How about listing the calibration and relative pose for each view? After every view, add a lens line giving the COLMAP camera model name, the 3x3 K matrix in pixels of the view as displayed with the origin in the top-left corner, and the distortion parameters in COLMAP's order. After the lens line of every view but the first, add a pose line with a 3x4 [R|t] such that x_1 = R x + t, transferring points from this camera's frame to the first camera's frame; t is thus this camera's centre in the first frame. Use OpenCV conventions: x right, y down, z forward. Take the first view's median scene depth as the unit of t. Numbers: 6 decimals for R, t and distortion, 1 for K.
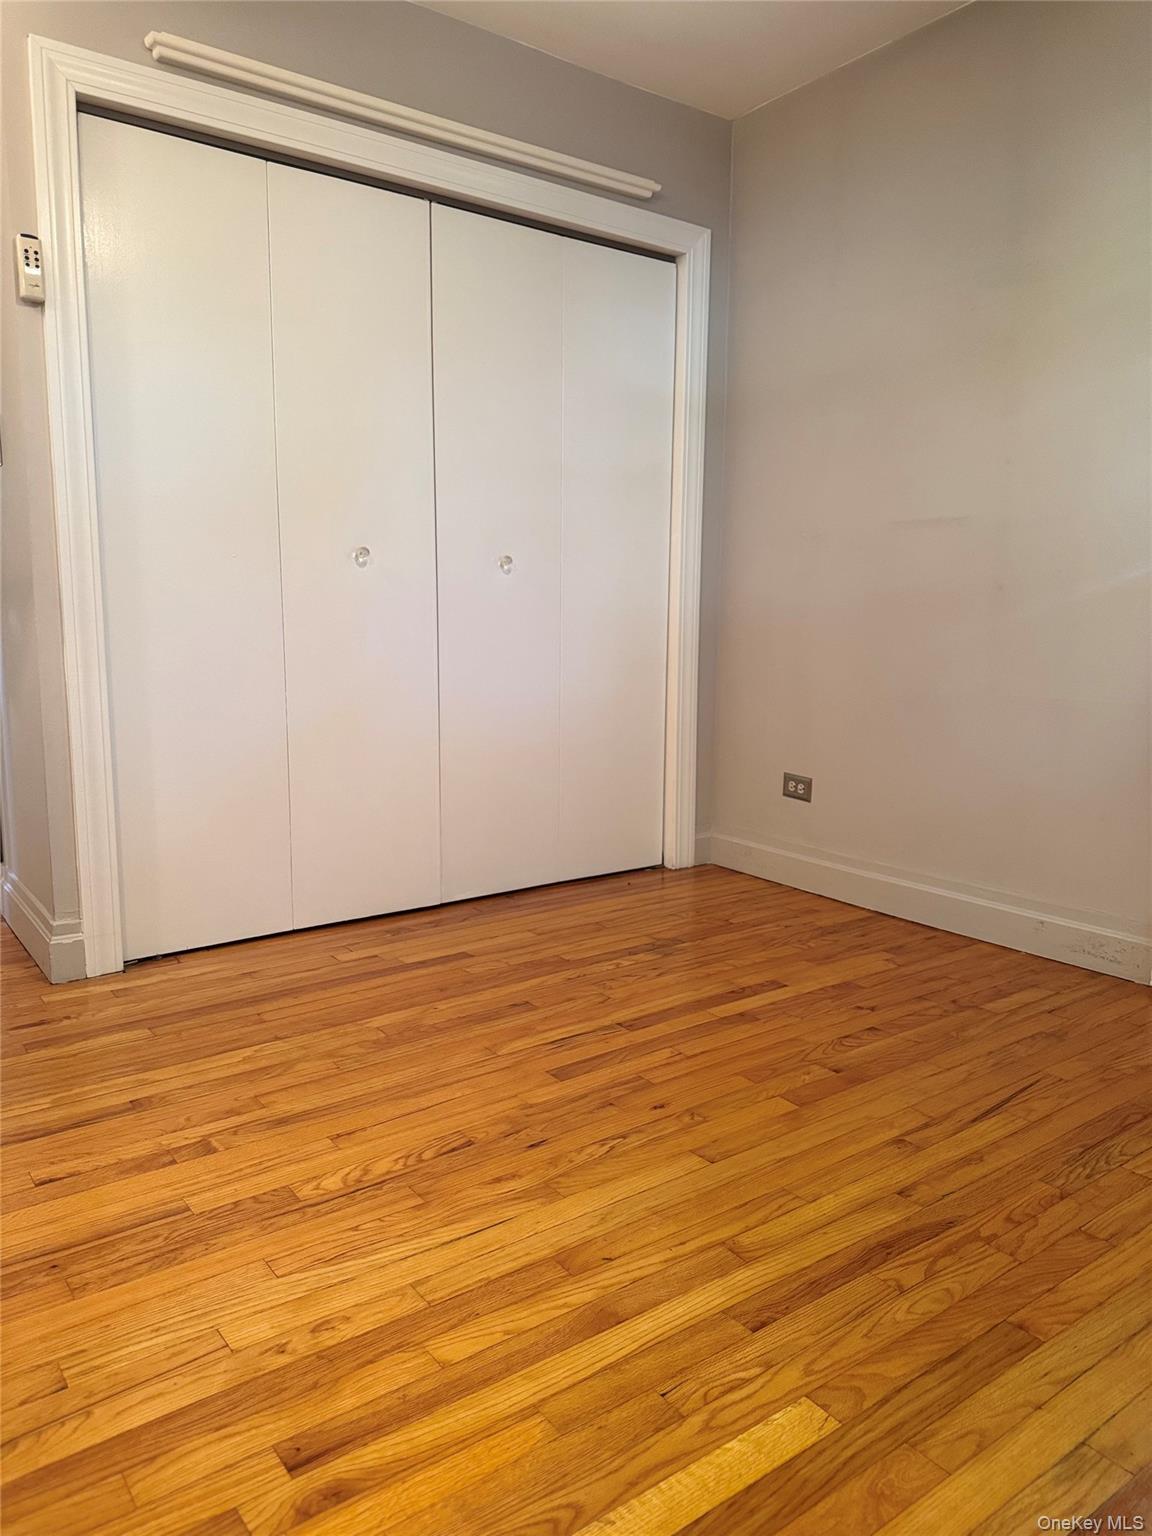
lens RADIAL K [[1093.8, 0, 575.8], [0, 1093.8, 745.9], [0, 0, 1]] dist [0.073406, -0.087054]
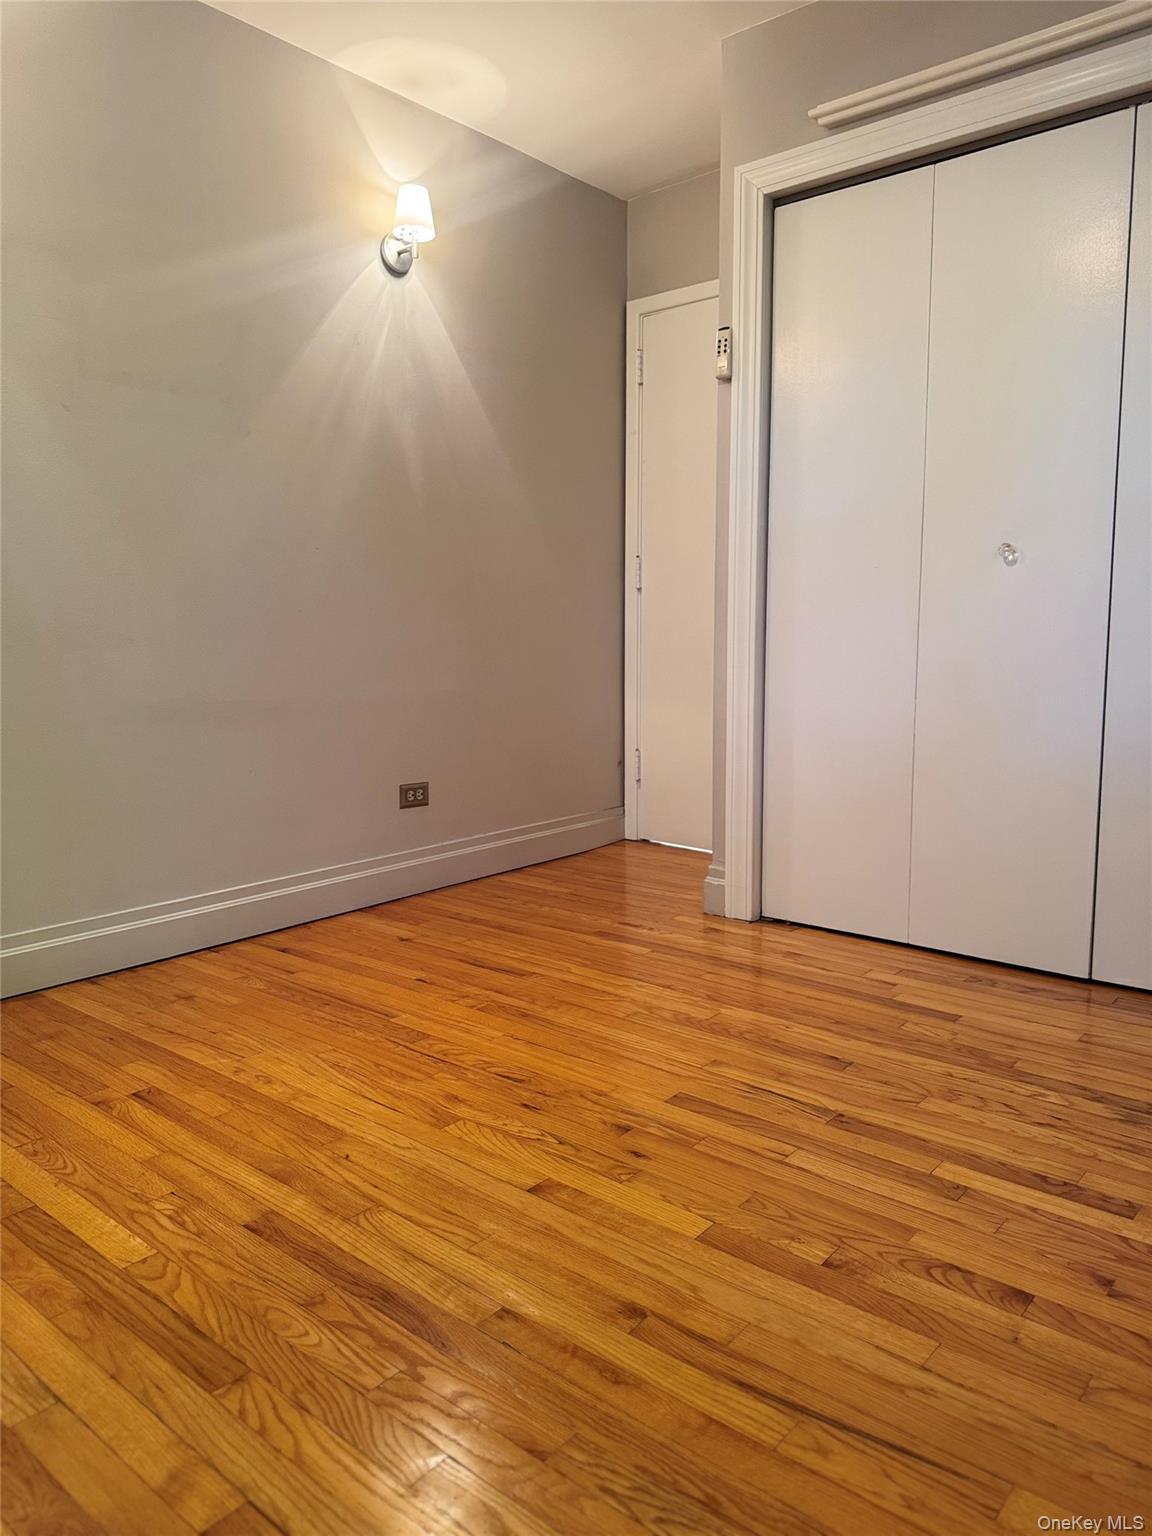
lens RADIAL K [[1093.8, 0, 575.8], [0, 1093.8, 745.9], [0, 0, 1]] dist [0.073406, -0.087054]
pose [[0.229327, 0.101037, -0.968091, 0.750755], [-0.115682, 0.990378, 0.075959, -0.058413], [0.966451, 0.094572, 0.238809, 0.574160]]
